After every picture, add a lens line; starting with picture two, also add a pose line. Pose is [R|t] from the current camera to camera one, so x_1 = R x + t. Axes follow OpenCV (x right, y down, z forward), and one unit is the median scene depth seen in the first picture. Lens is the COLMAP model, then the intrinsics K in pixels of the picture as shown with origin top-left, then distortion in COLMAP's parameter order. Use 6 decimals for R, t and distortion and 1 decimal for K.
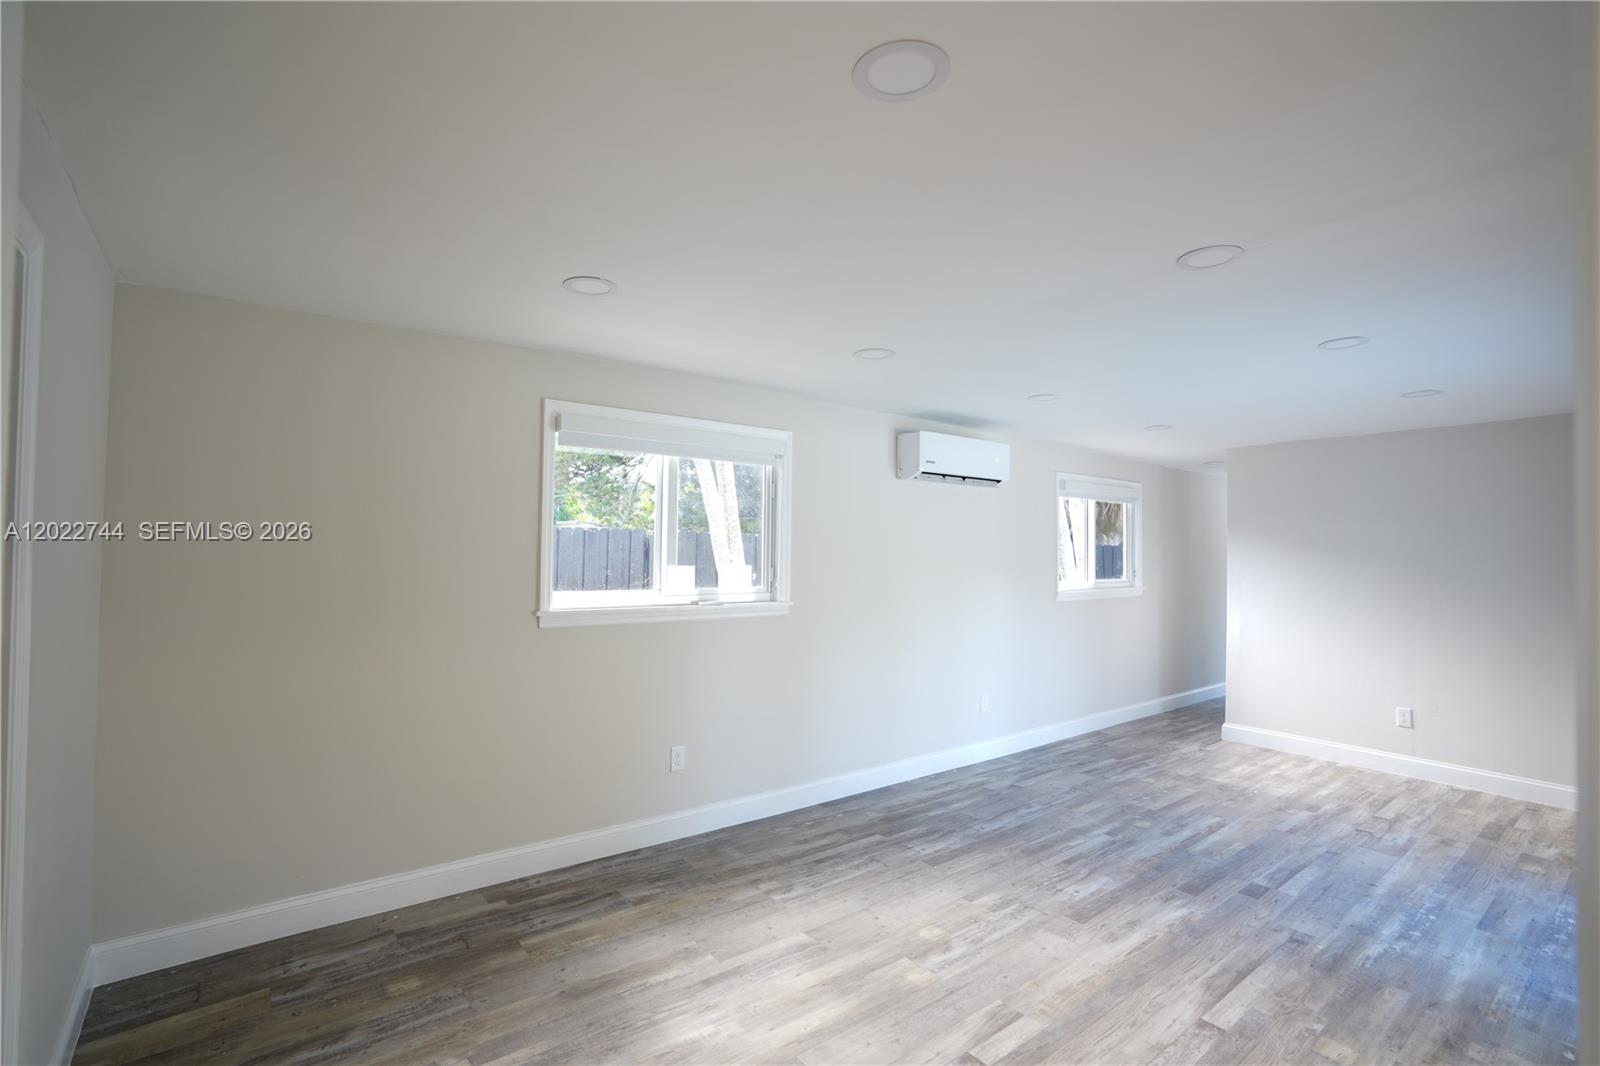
lens RADIAL K [[738.4, 0, 794.1], [0, 738.4, 529.1], [0, 0, 1]] dist [-0.079345, 0.027184]
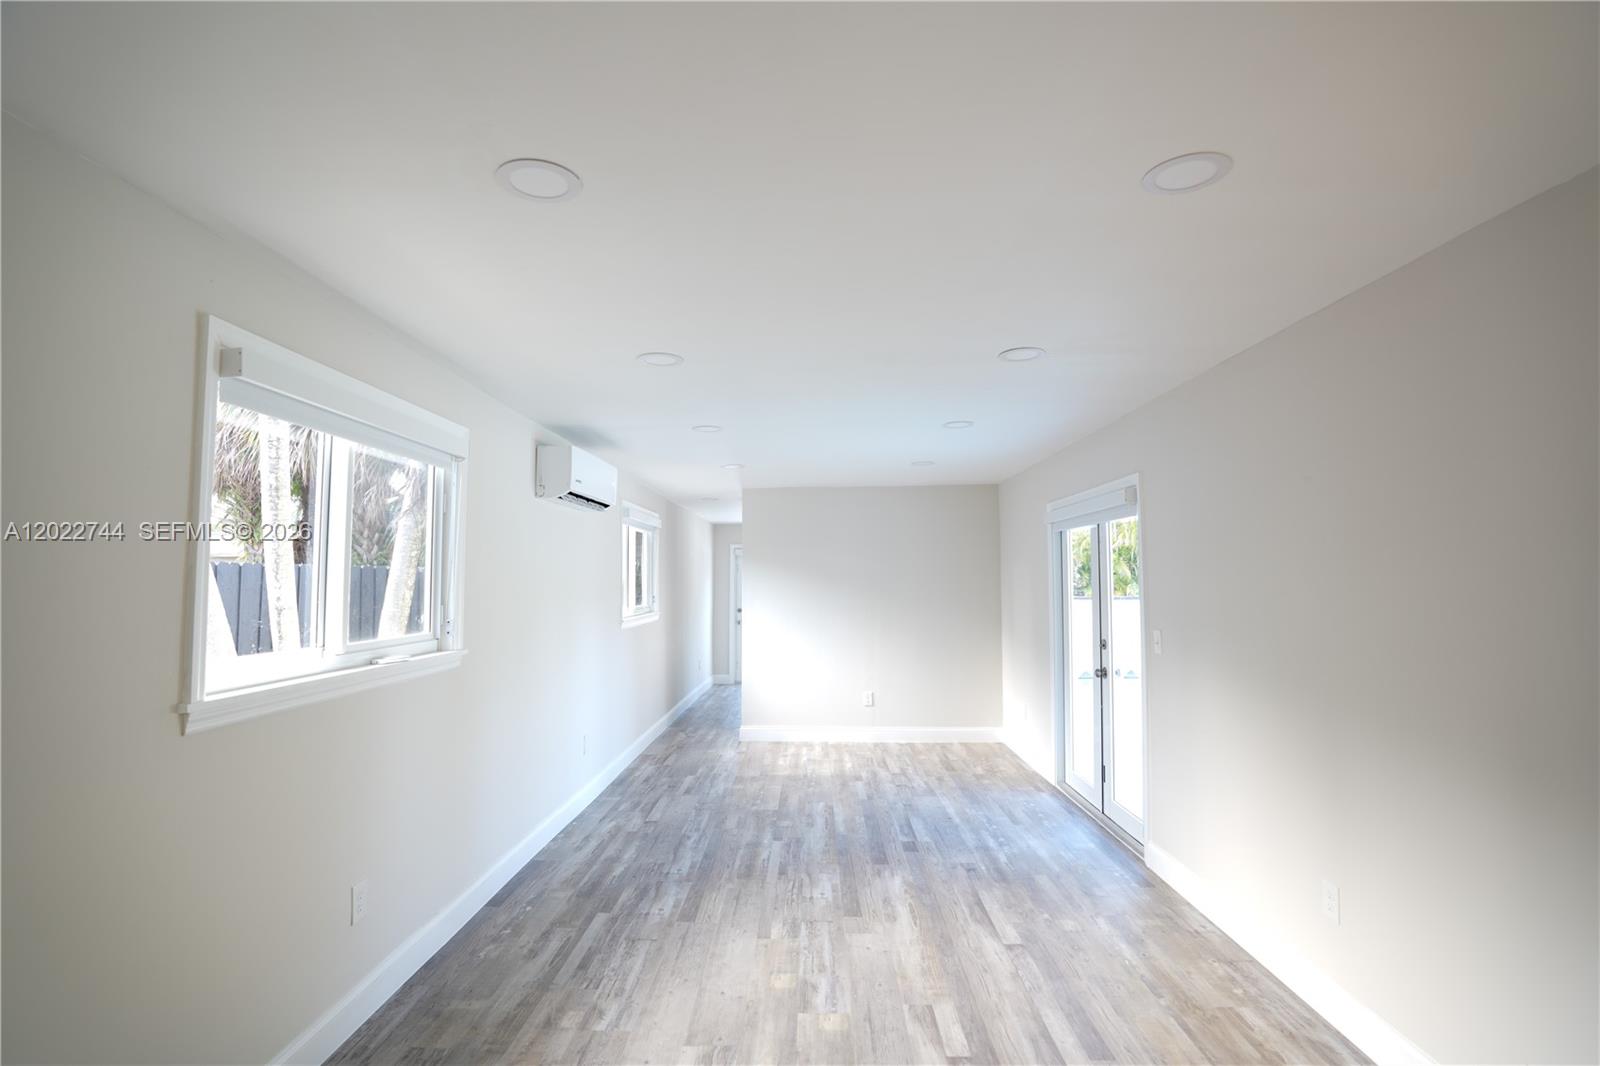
lens RADIAL K [[738.4, 0, 794.1], [0, 738.4, 529.1], [0, 0, 1]] dist [-0.079345, 0.027184]
pose [[0.623731, 0.037327, 0.780747, -0.431248], [-0.008284, 0.999119, -0.041149, 0.002309], [-0.781595, 0.019198, 0.623491, 0.294470]]
